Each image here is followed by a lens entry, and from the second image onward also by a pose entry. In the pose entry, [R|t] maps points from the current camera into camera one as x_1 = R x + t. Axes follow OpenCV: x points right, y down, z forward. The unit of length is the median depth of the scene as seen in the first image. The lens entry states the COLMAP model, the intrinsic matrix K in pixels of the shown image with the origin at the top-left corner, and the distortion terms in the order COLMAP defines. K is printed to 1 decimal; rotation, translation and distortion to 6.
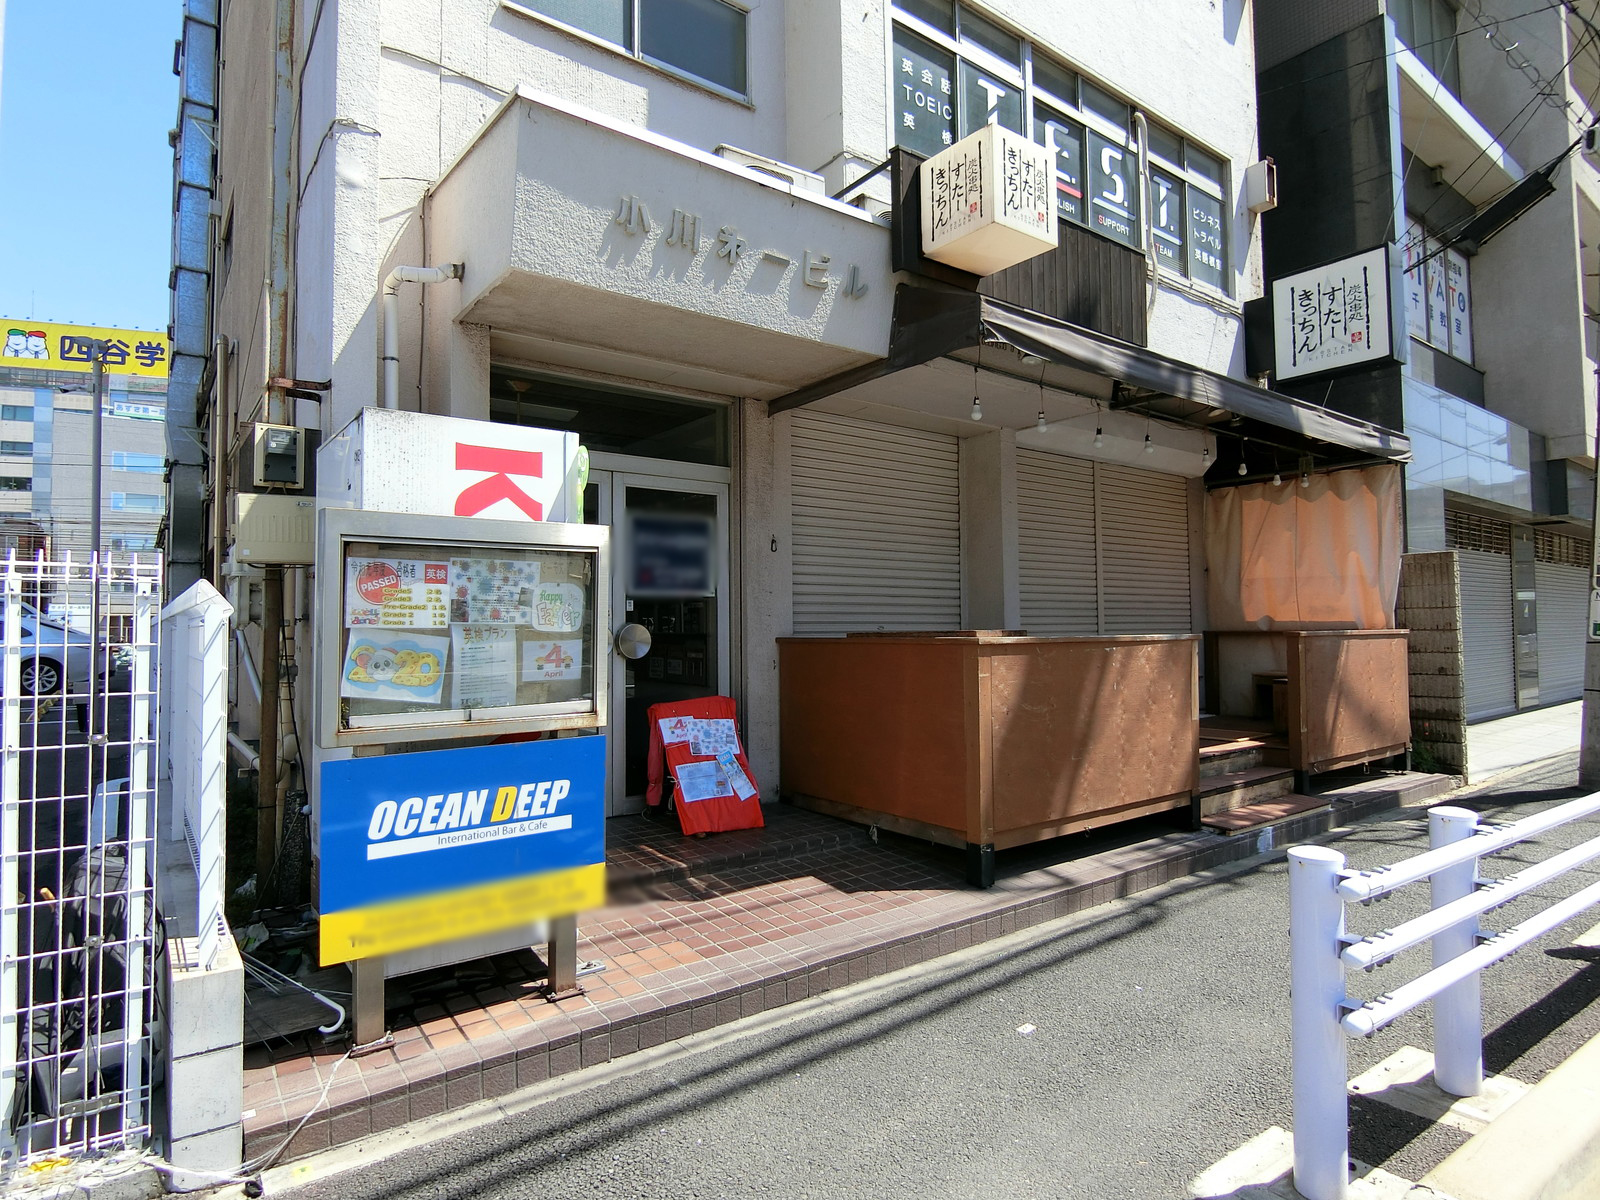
lens RADIAL K [[889.0, 0, 800.0], [0, 889.0, 600.0], [0, 0, 1]] dist [-0.018784, -0.000320]
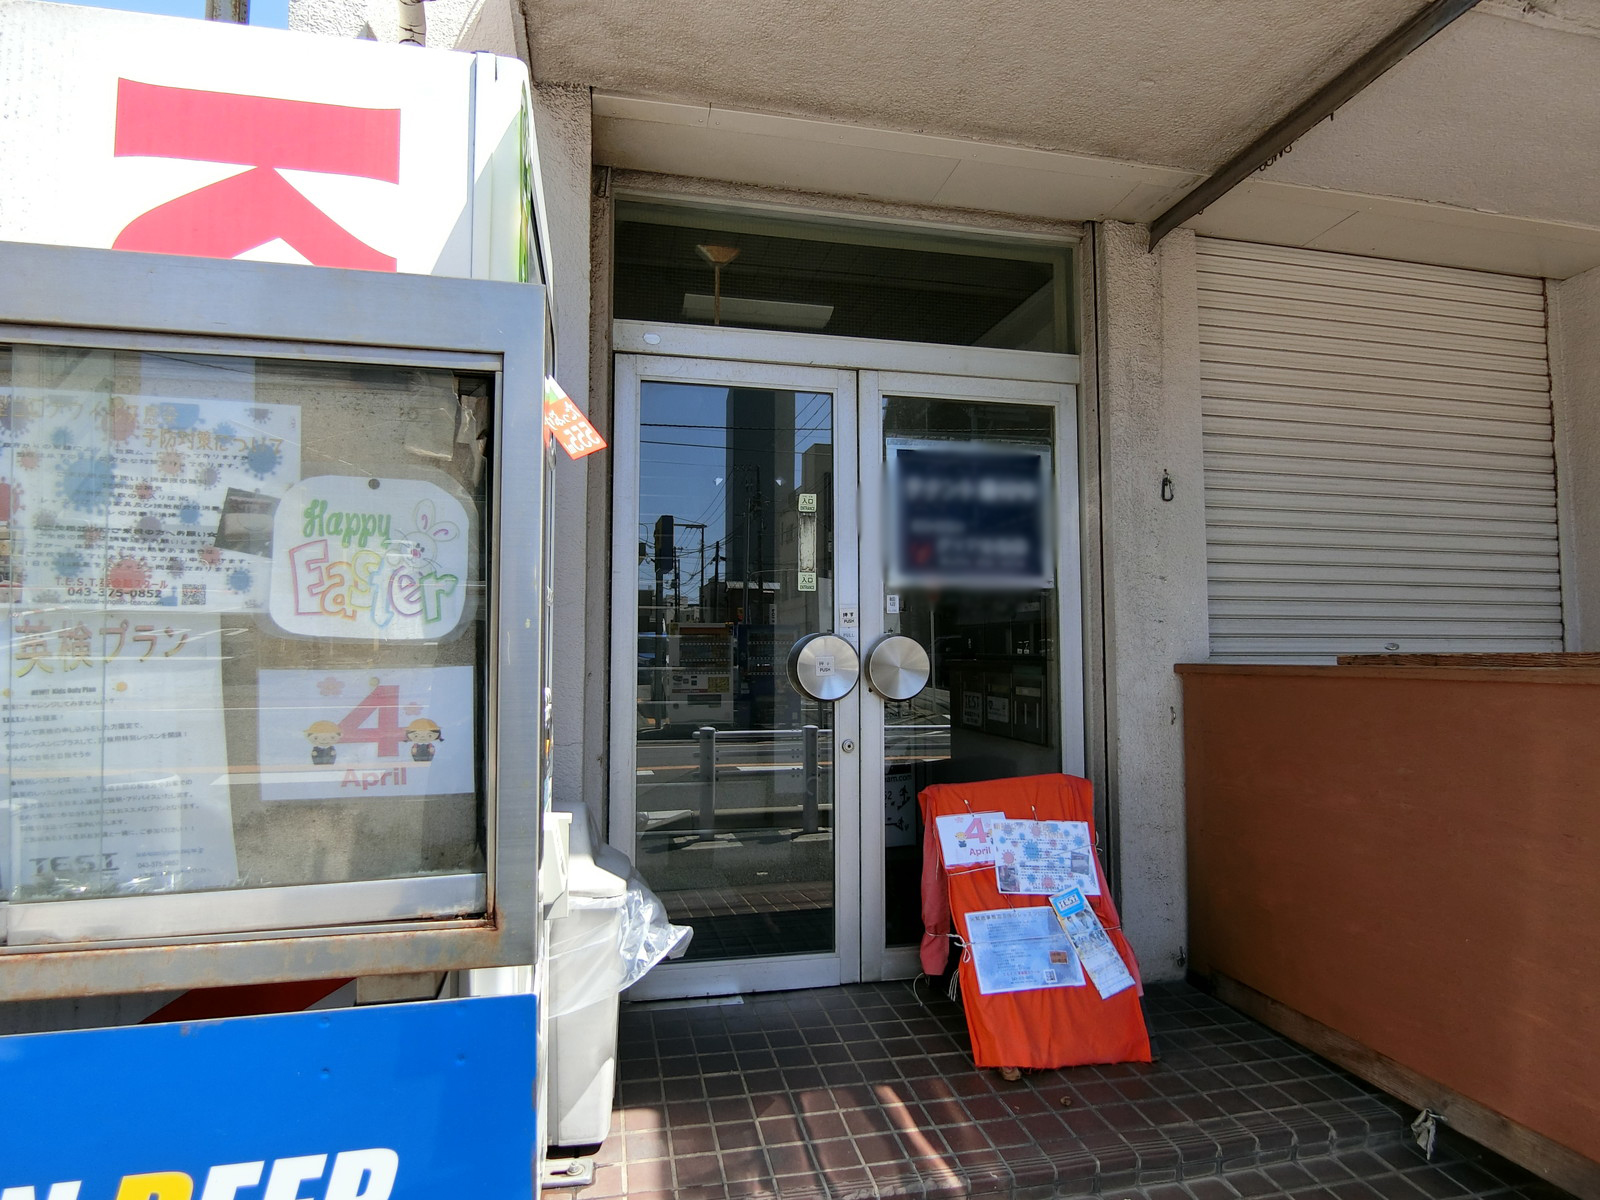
lens RADIAL K [[889.0, 0, 800.0], [0, 889.0, 600.0], [0, 0, 1]] dist [-0.018784, -0.000320]
pose [[0.908353, -0.018792, -0.417781, -0.009779], [0.007920, 0.999584, -0.027743, 0.019612], [0.418129, 0.021891, 0.908124, 0.484145]]
